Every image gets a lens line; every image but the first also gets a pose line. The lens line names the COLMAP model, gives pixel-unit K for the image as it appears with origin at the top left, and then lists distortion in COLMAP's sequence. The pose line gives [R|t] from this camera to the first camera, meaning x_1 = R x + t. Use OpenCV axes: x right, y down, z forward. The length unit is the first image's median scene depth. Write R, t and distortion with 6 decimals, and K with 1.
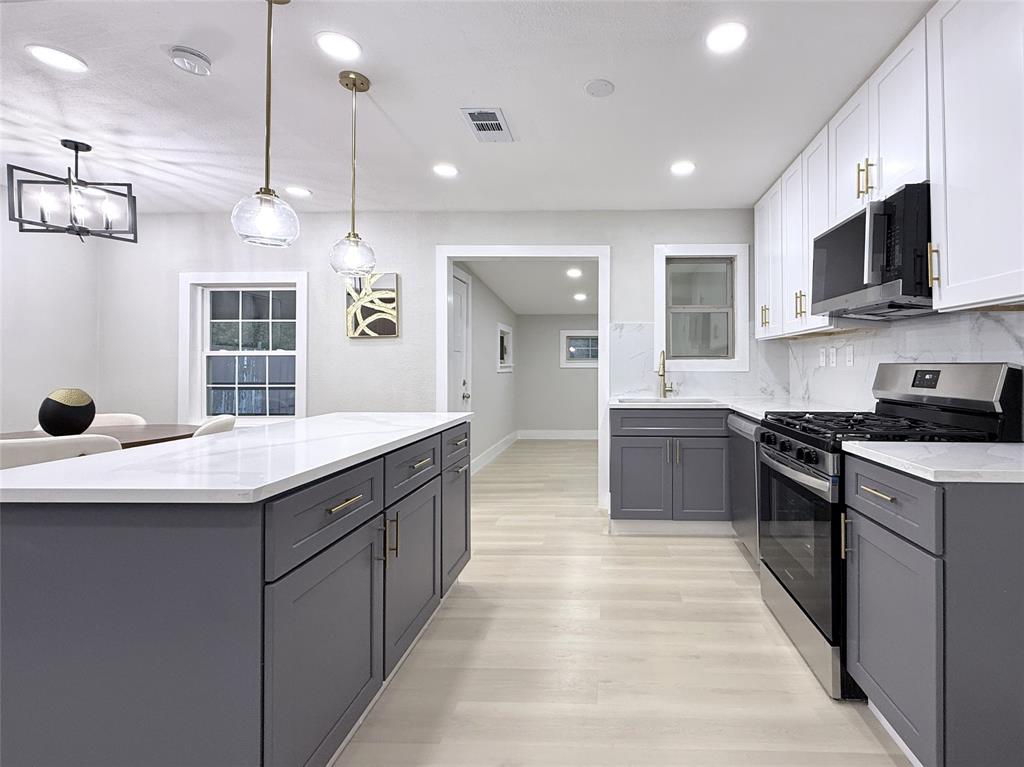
lens RADIAL K [[479.1, 0, 596.5], [0, 479.1, 357.2], [0, 0, 1]] dist [0.002550, 0.000450]
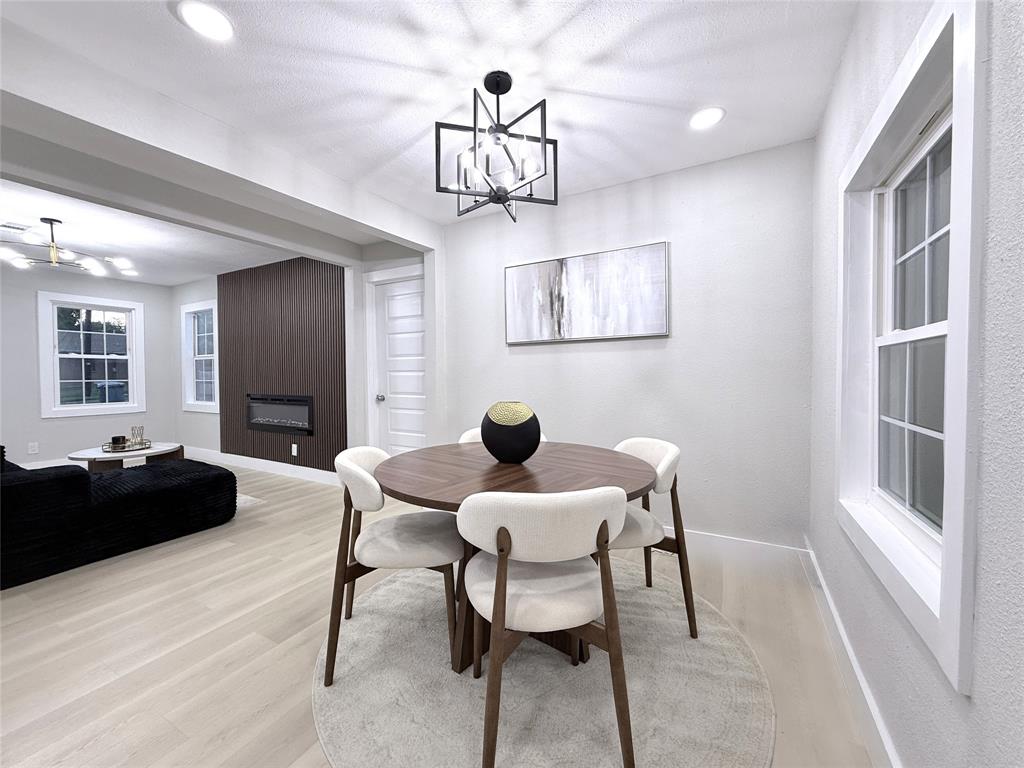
lens RADIAL K [[408.3, 0, 511.9], [0, 408.3, 383.8], [0, 0, 1]] dist [-0.000200, 0.000975]
pose [[-0.458411, 0.028547, -0.888282, -0.351310], [0.022420, 0.999537, 0.020552, 0.015325], [0.888458, -0.010494, -0.458839, 0.912177]]
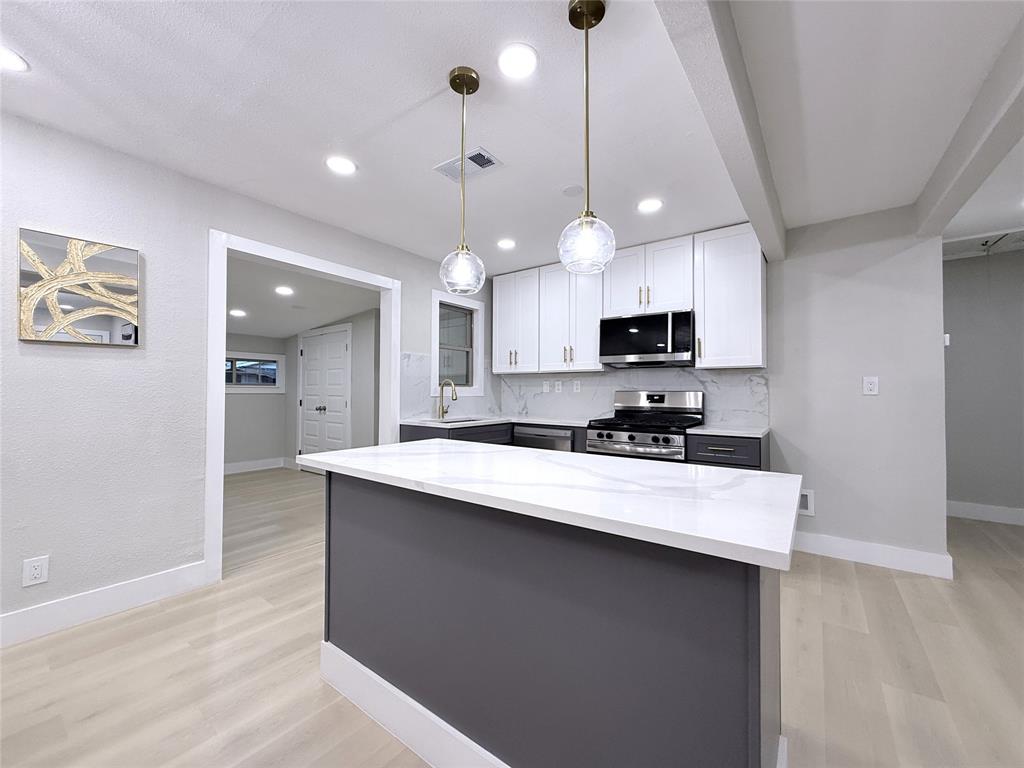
lens RADIAL K [[408.3, 0, 510.3], [0, 408.3, 384.9], [0, 0, 1]] dist [-0.000200, 0.000975]
pose [[0.581111, 0.016279, 0.813661, -0.577744], [-0.017119, 0.999823, -0.007777, 0.005436], [-0.813644, -0.009410, 0.581287, 0.252920]]
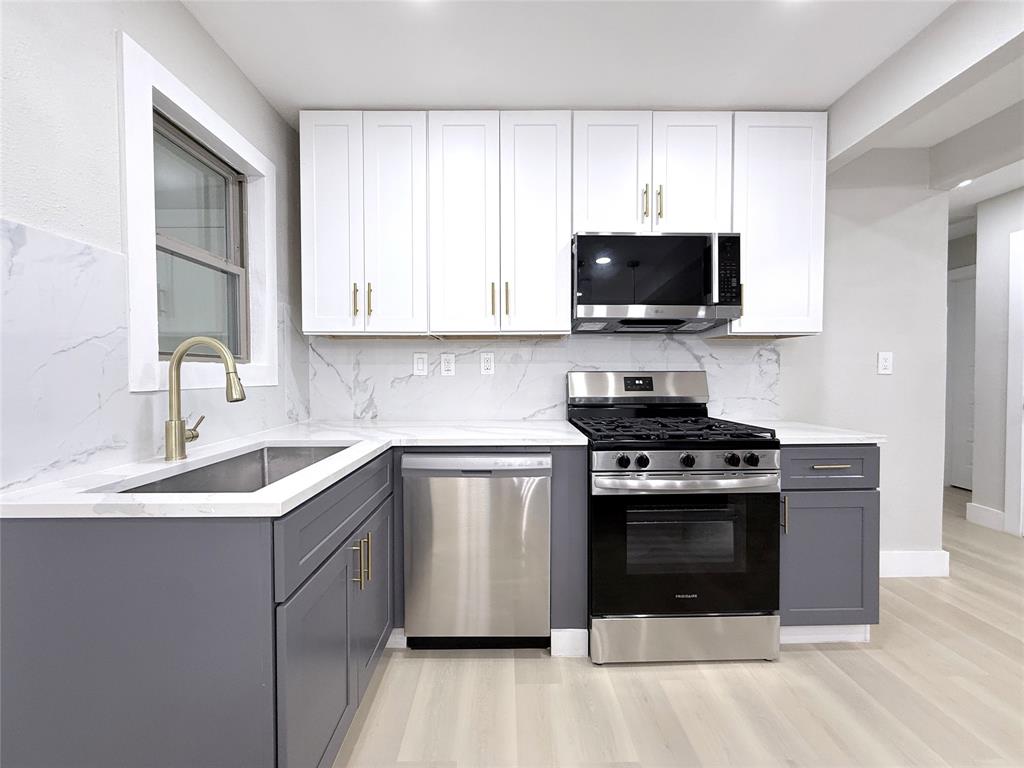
lens RADIAL K [[408.3, 0, 508.2], [0, 408.3, 383.0], [0, 0, 1]] dist [-0.000200, 0.000975]
pose [[-0.035818, -0.022112, 0.999114, -0.193413], [-0.011870, 0.999694, 0.021699, 0.012691], [-0.999288, -0.011082, -0.036070, 0.718227]]
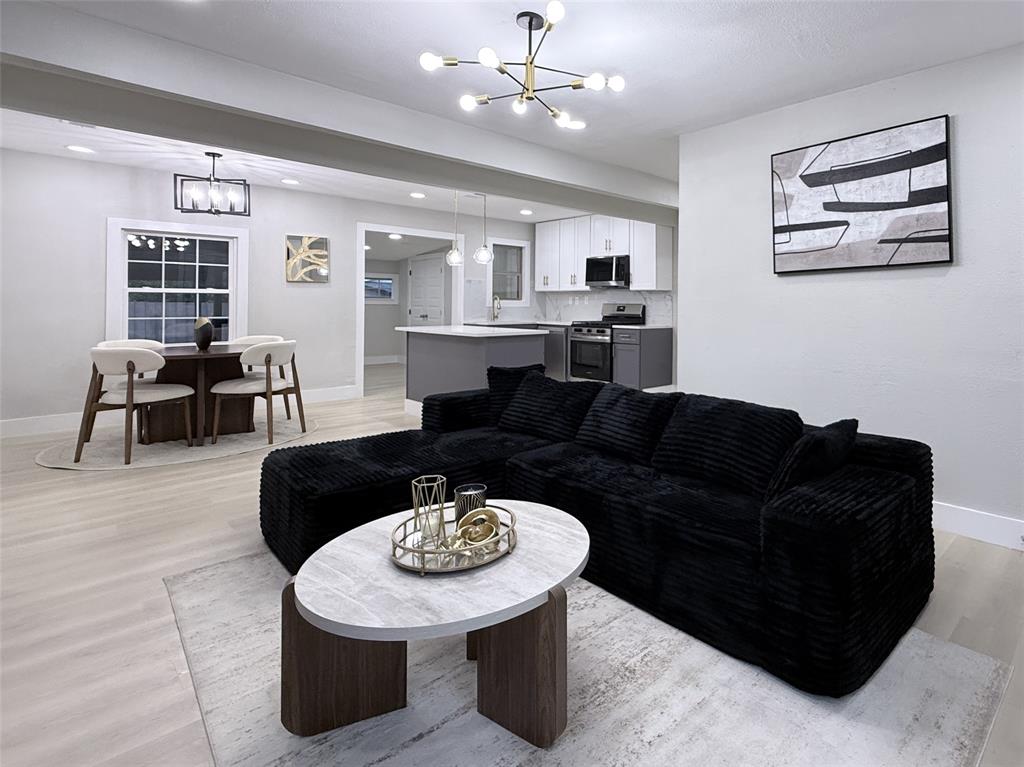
lens RADIAL K [[540.8, 0, 652.0], [0, 540.8, 301.3], [0, 0, 1]] dist [-0.001668, -0.000031]
pose [[0.644173, 0.009901, 0.764816, -1.032052], [-0.021139, 0.999765, 0.004863, -0.013820], [-0.764588, -0.019300, 0.644230, -0.792925]]
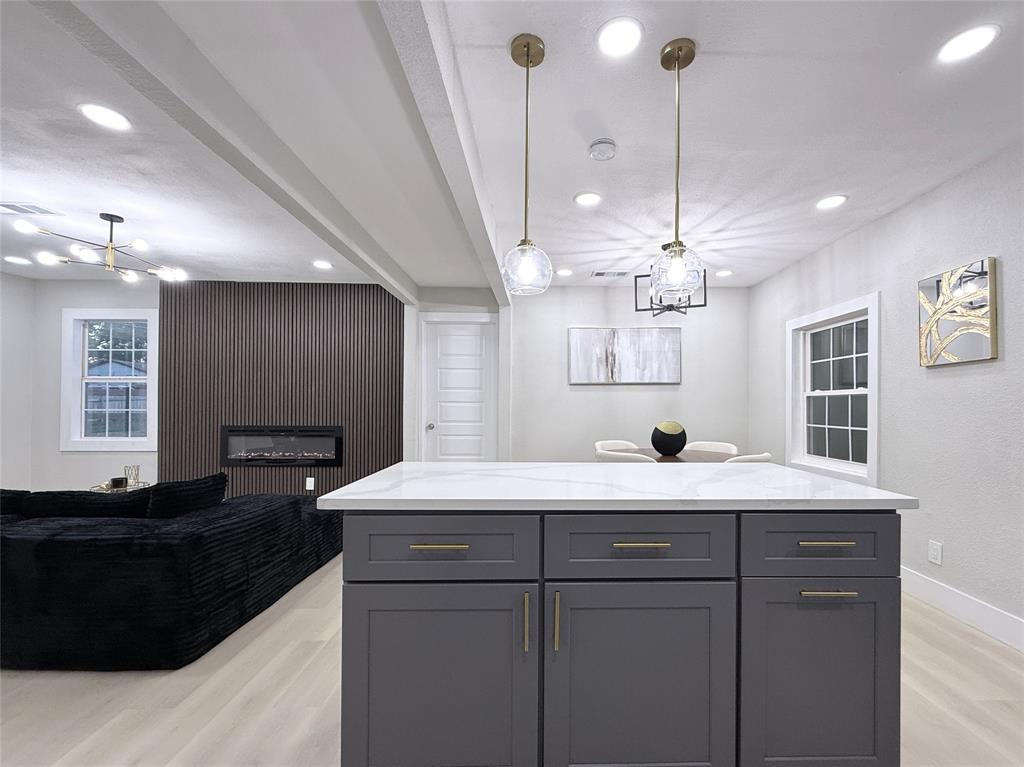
lens RADIAL K [[442.4, 0, 542.6], [0, 442.4, 404.6], [0, 0, 1]] dist [0.002311, -0.000419]
pose [[0.053035, 0.000068, -0.998593, 0.124980], [0.012183, 0.999926, 0.000715, 0.007674], [0.998518, -0.012204, 0.053030, 0.390119]]
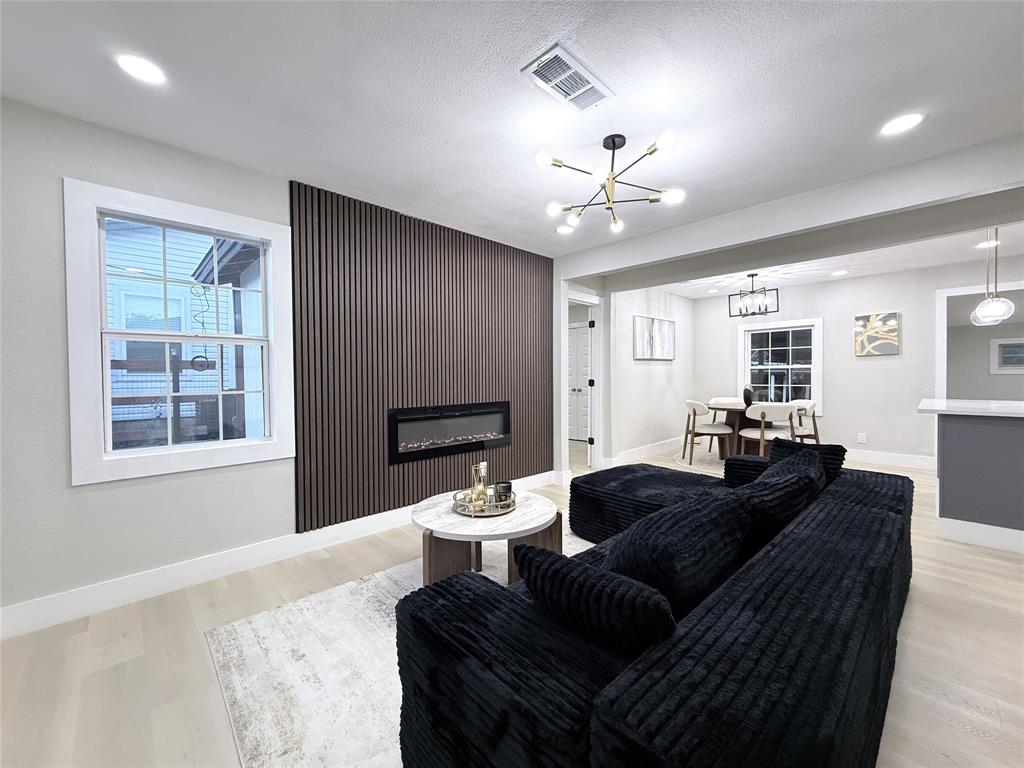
lens RADIAL K [[408.3, 0, 510.0], [0, 408.3, 382.6], [0, 0, 1]] dist [-0.000200, 0.000975]
pose [[0.709914, 0.006484, -0.704259, -0.378197], [0.020571, 0.999340, 0.029937, -0.016390], [0.703988, -0.035740, 0.709312, -0.799739]]
